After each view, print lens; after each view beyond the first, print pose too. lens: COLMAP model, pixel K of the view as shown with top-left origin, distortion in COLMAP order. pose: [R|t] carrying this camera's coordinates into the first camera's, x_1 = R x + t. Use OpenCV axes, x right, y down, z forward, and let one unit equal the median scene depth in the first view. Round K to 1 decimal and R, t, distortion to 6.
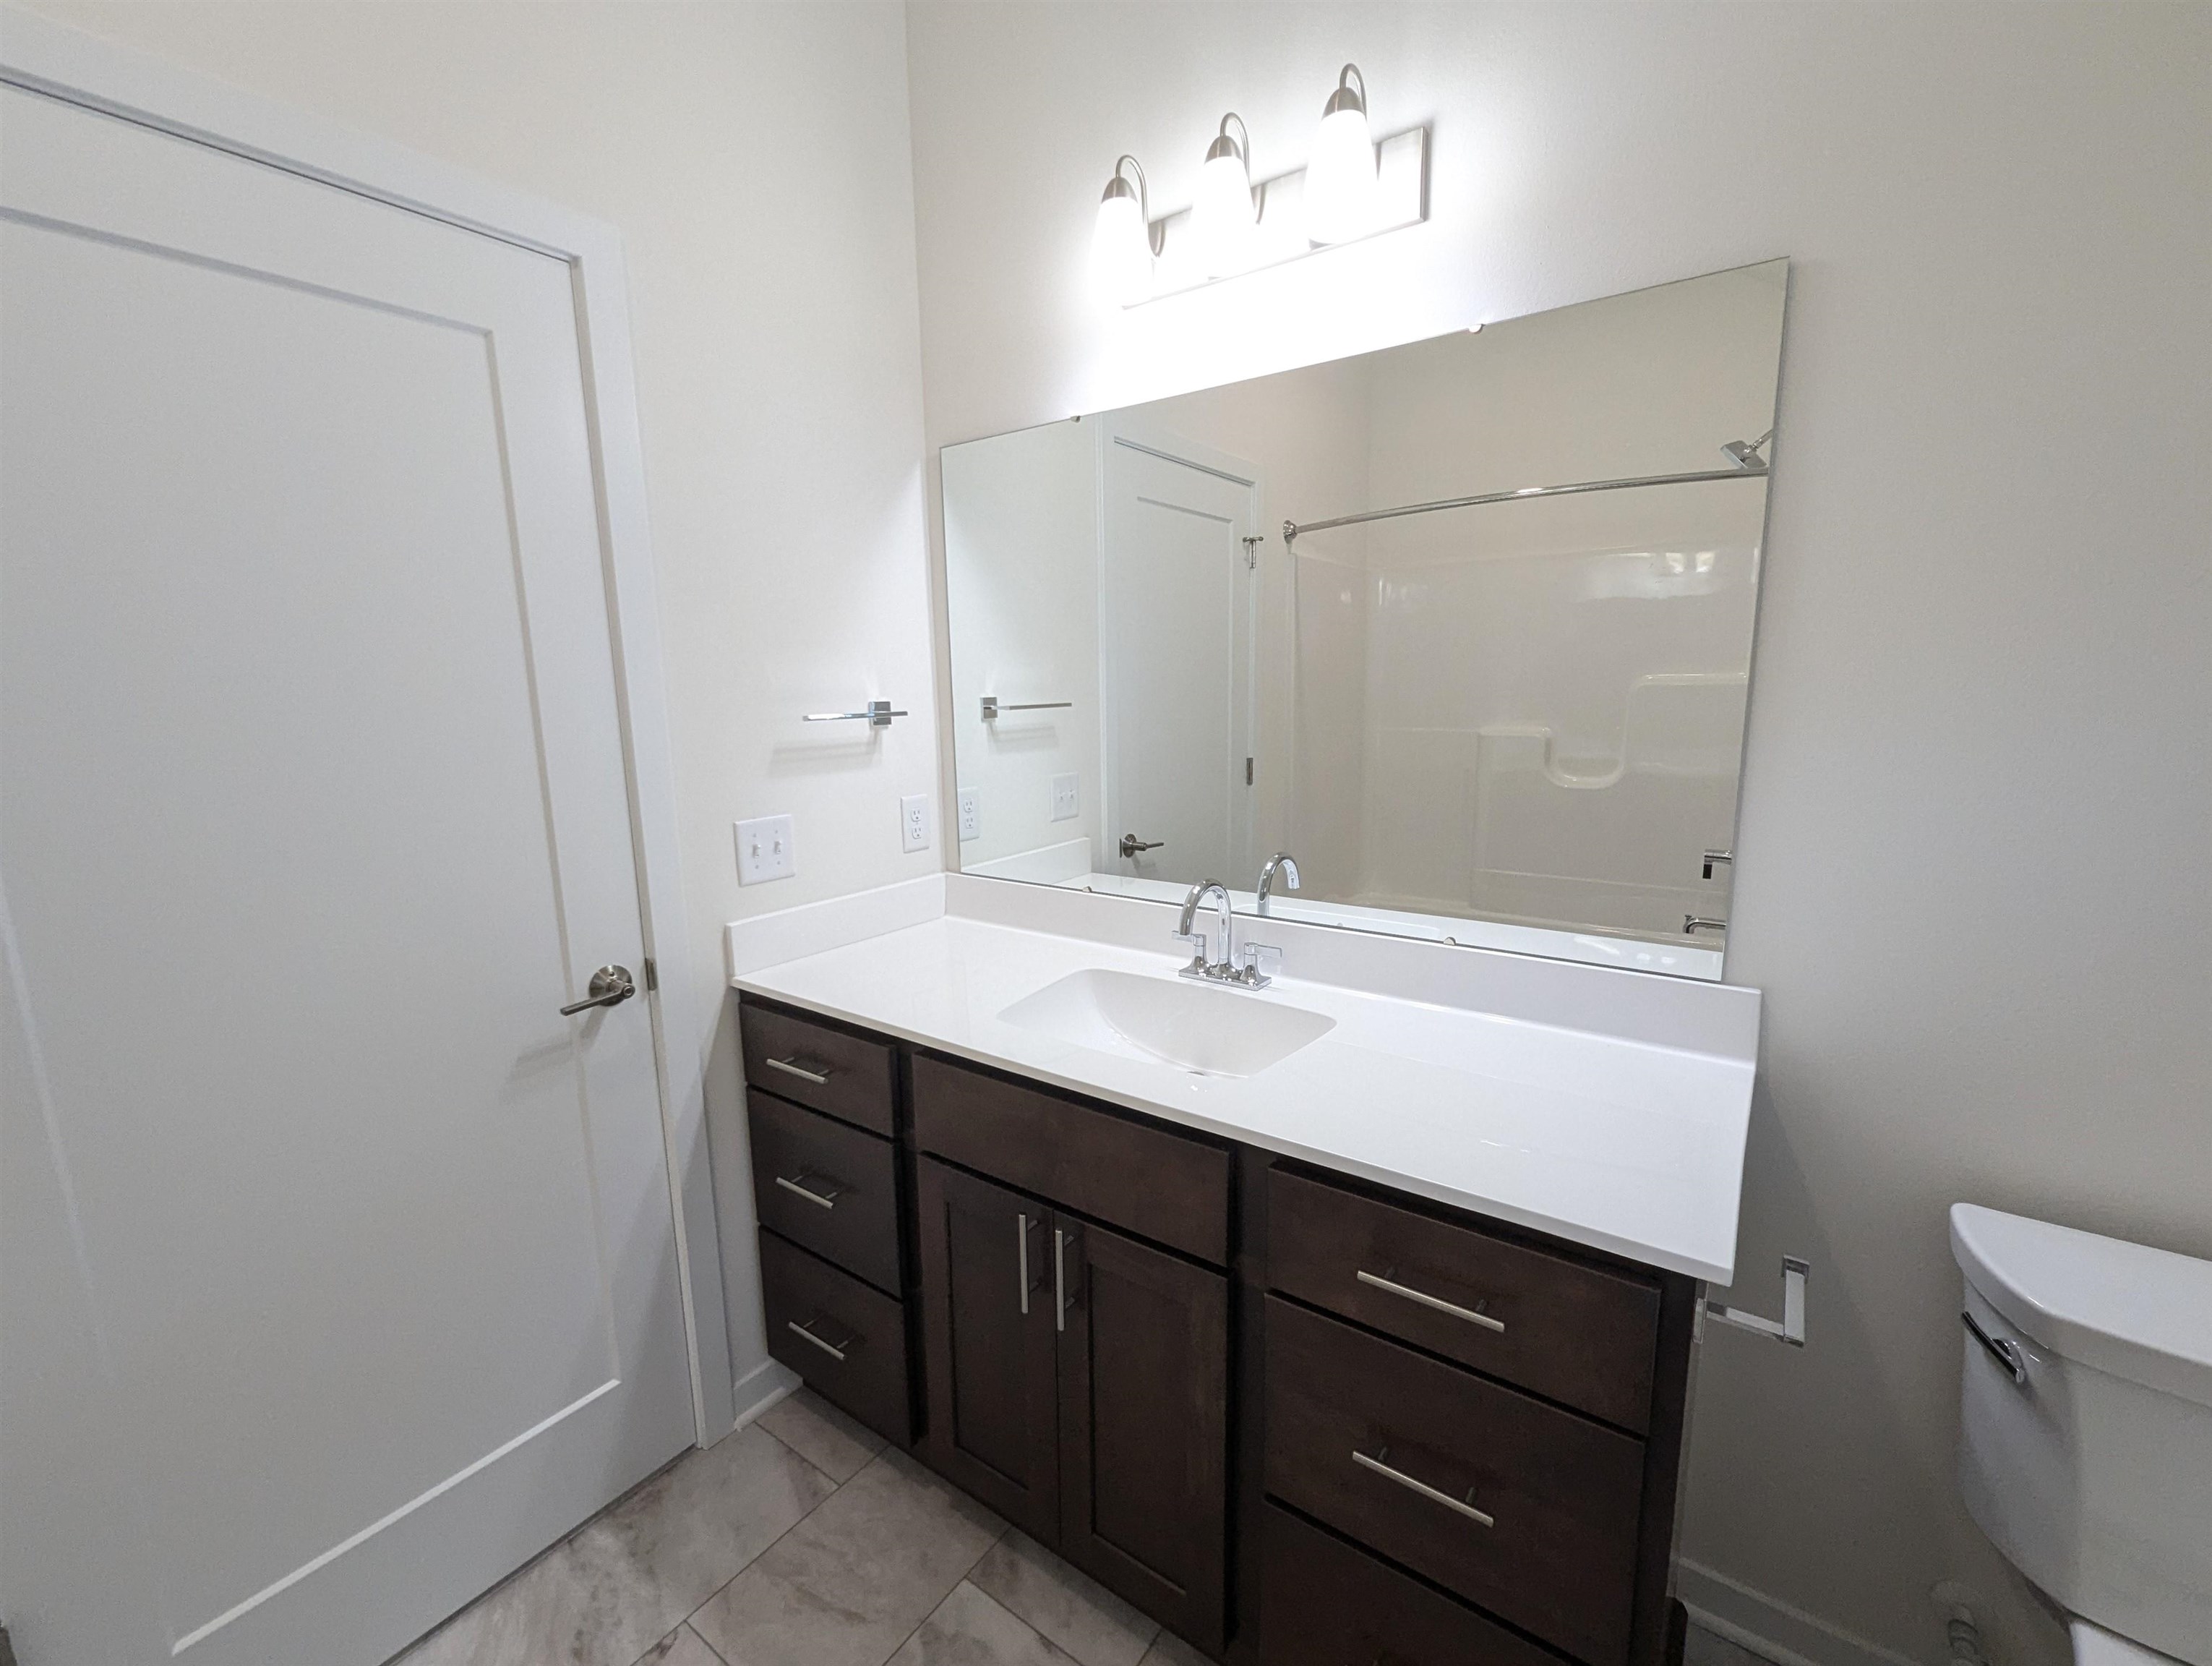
lens RADIAL K [[920.9, 0, 1105.0], [0, 920.9, 846.9], [0, 0, 1]] dist [0.004089, 0.000646]
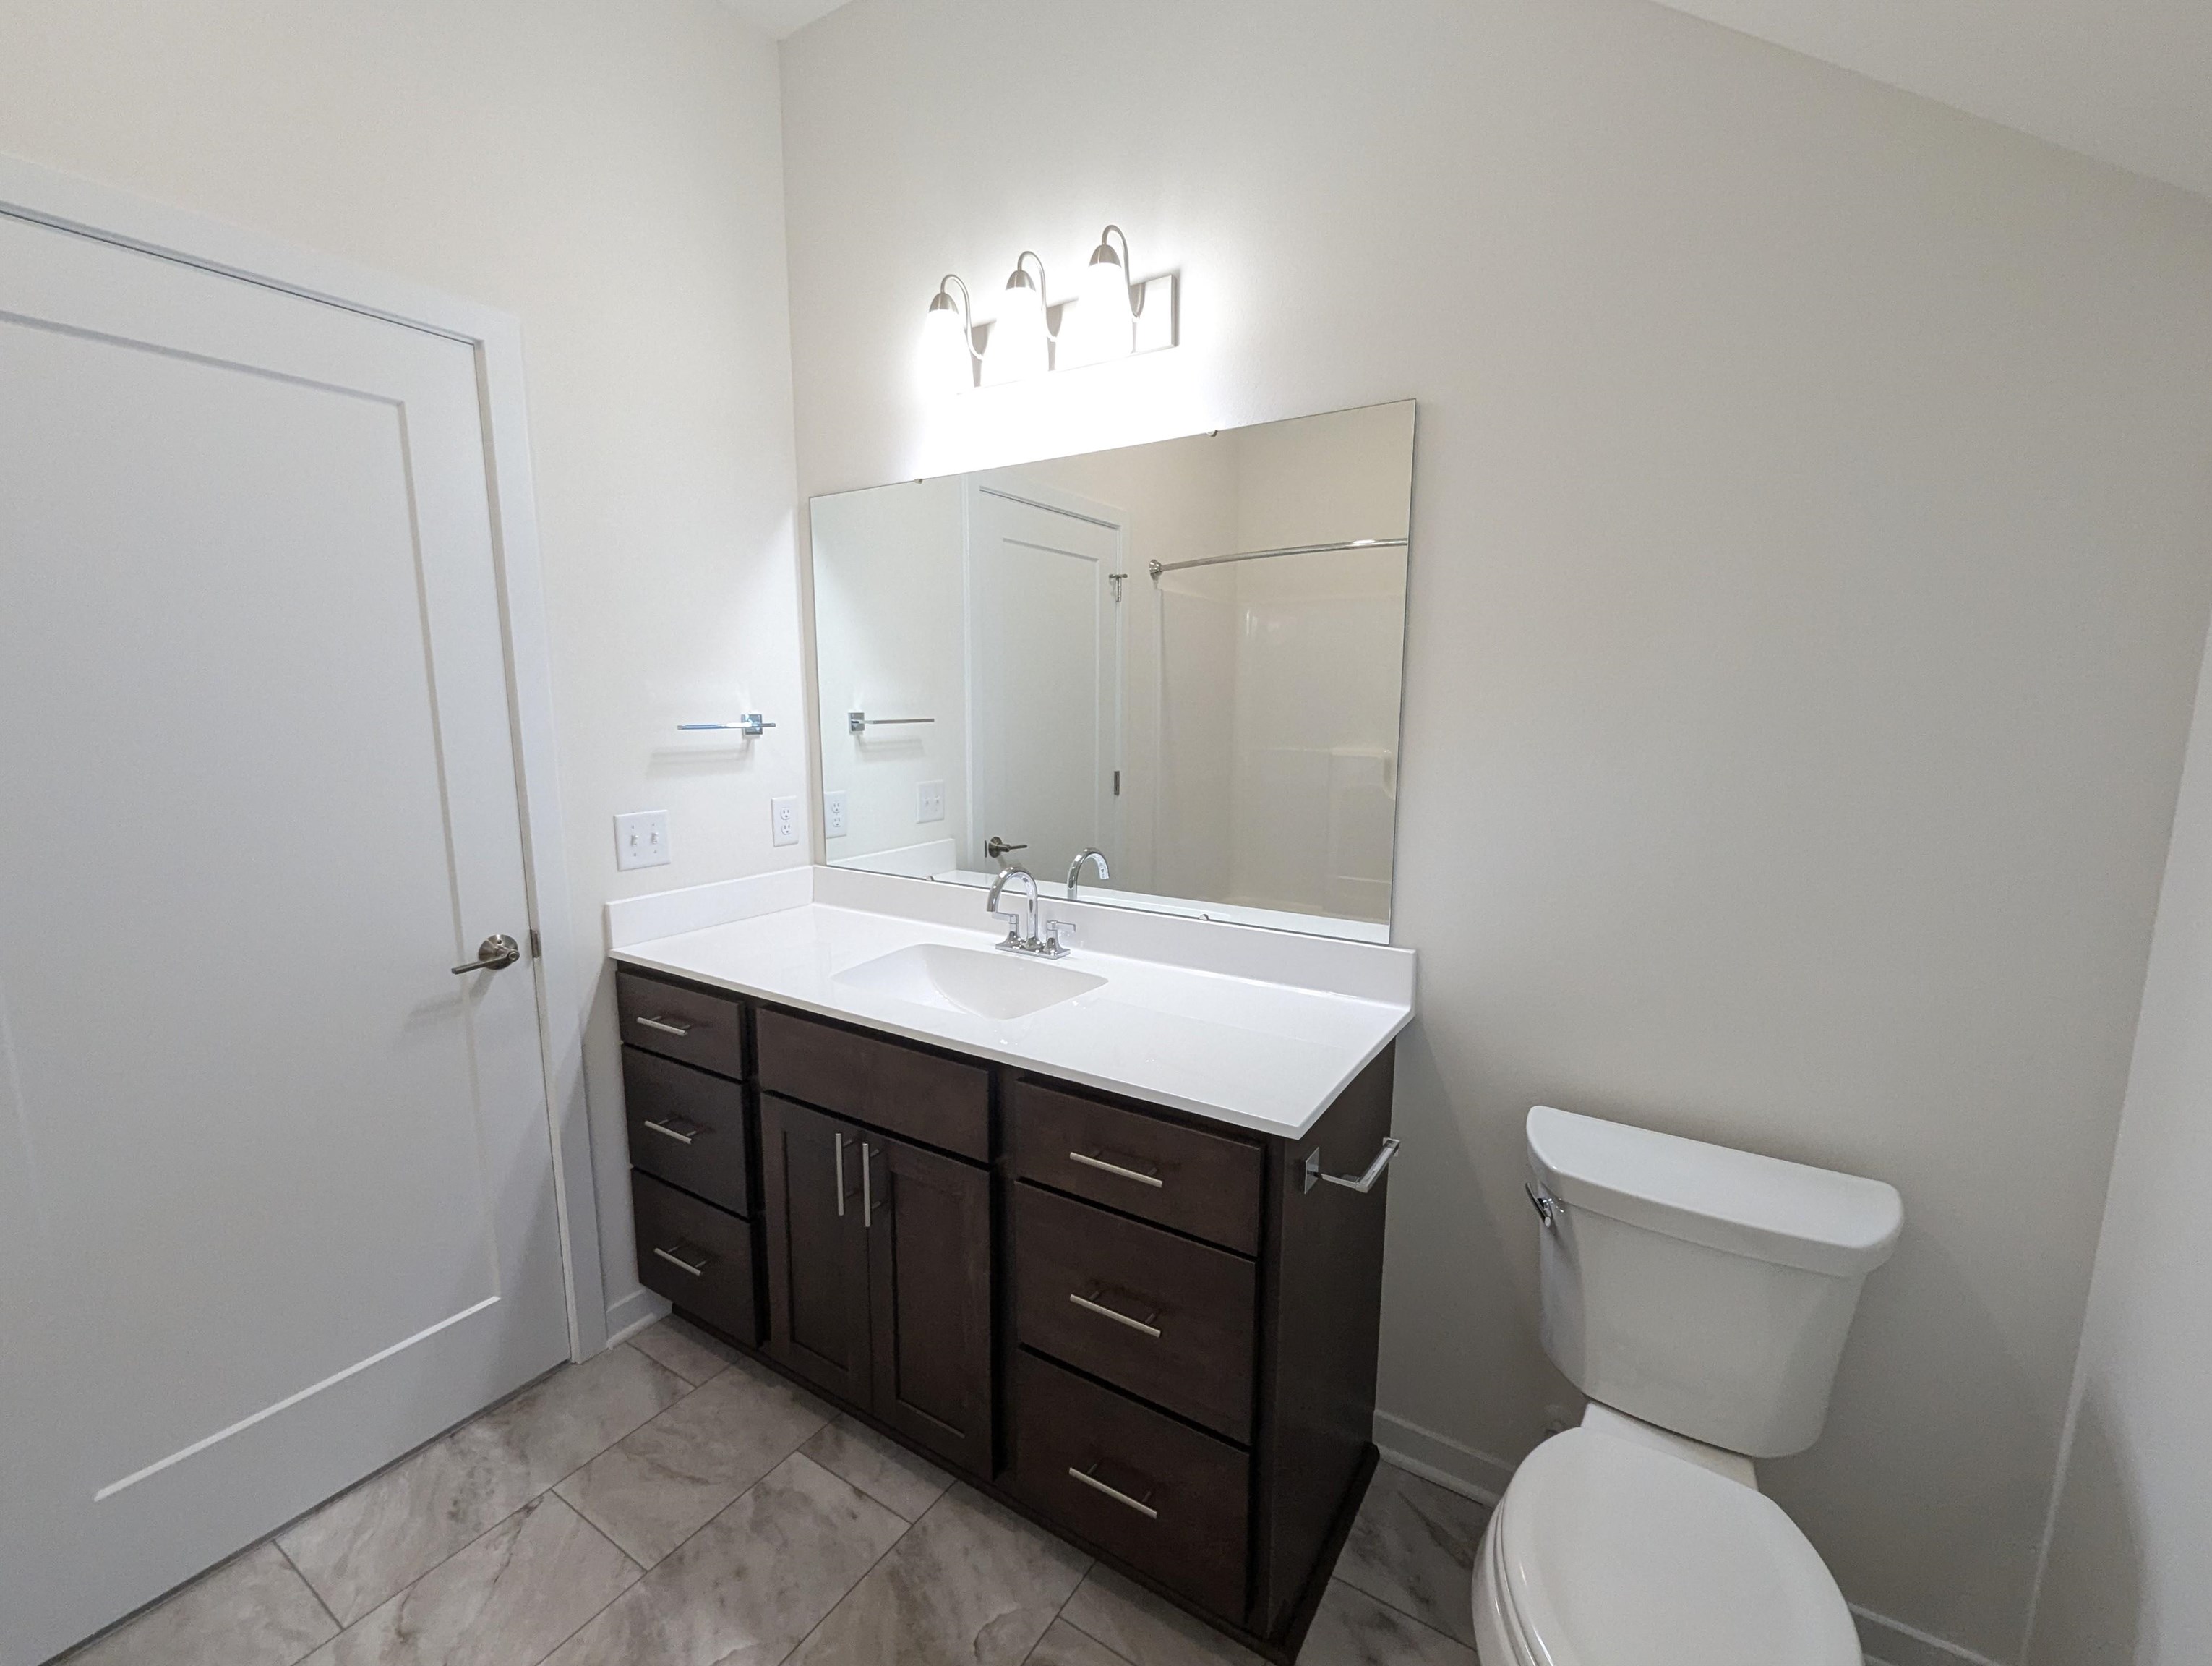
lens RADIAL K [[920.9, 0, 1105.0], [0, 920.9, 846.9], [0, 0, 1]] dist [0.004089, 0.000646]
pose [[0.997954, 0.011140, 0.062965, 0.154217], [-0.010023, 0.999787, -0.018026, 0.029781], [-0.063152, 0.017358, 0.997853, -0.215498]]
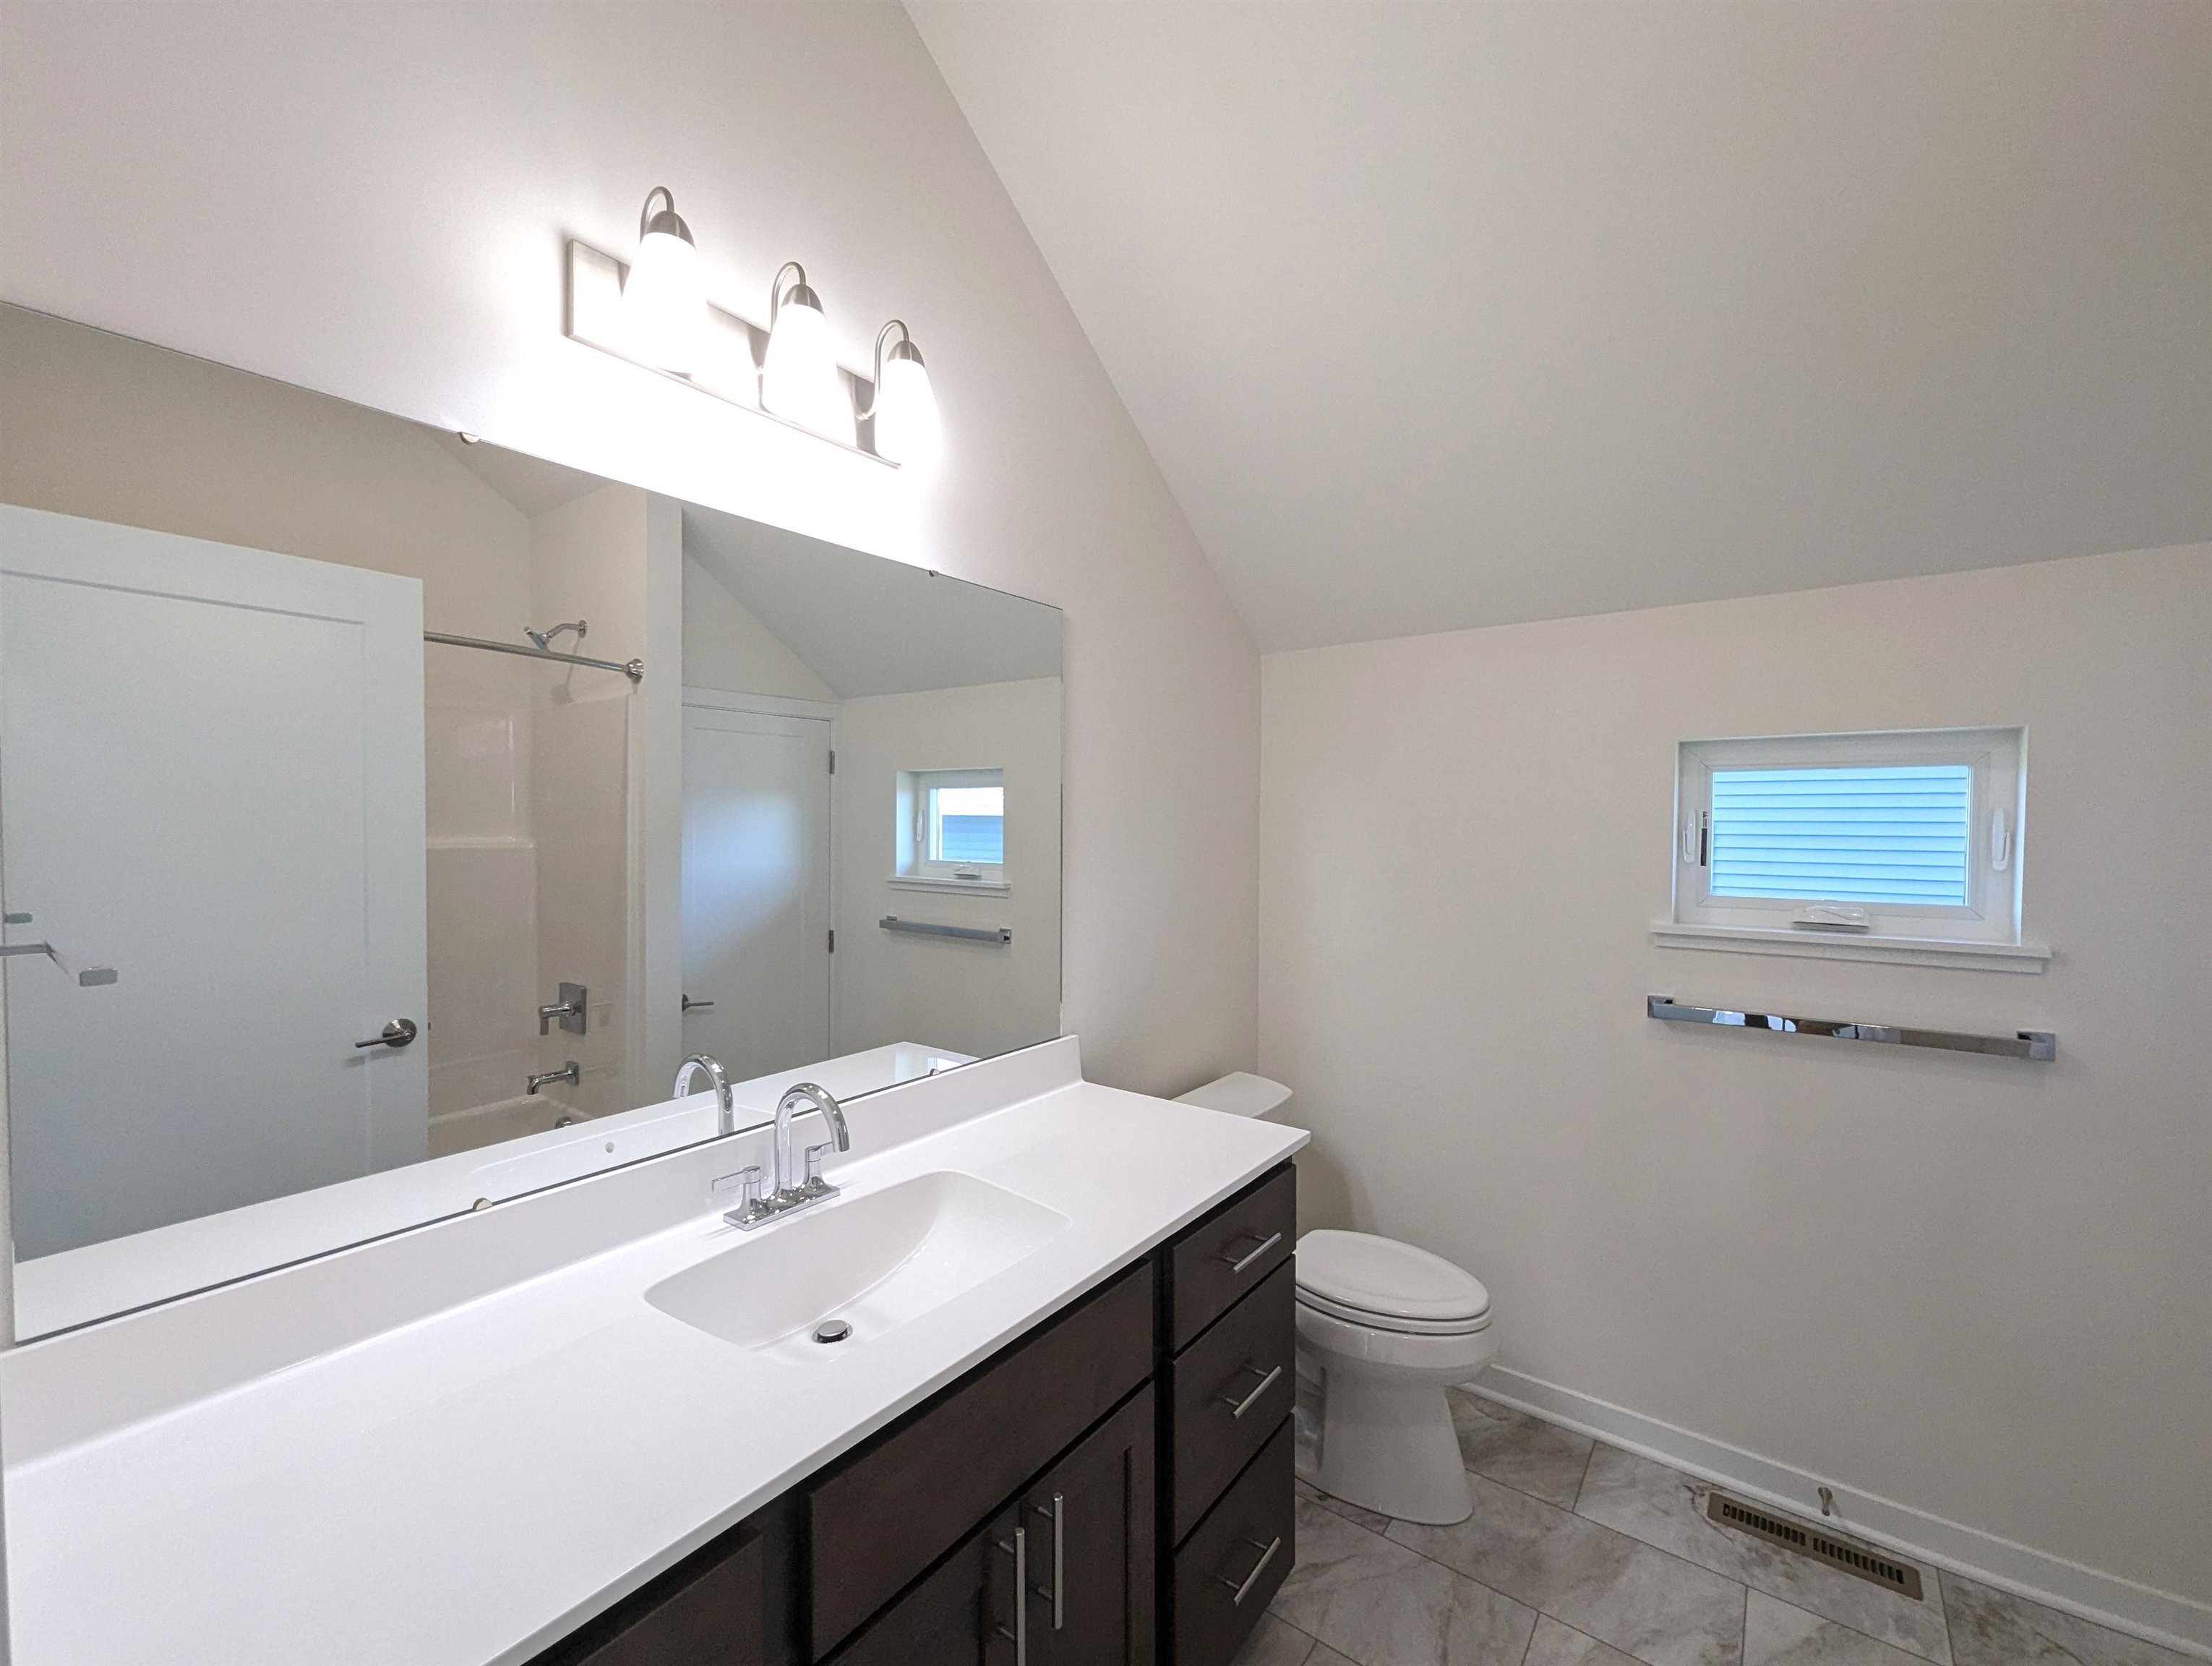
lens RADIAL K [[920.9, 0, 1105.0], [0, 920.9, 846.9], [0, 0, 1]] dist [0.004089, 0.000646]
pose [[0.001083, -0.001069, 0.999999, -0.709022], [0.171496, 0.985184, 0.000867, -0.126894], [-0.985184, 0.171495, 0.001250, 0.687634]]
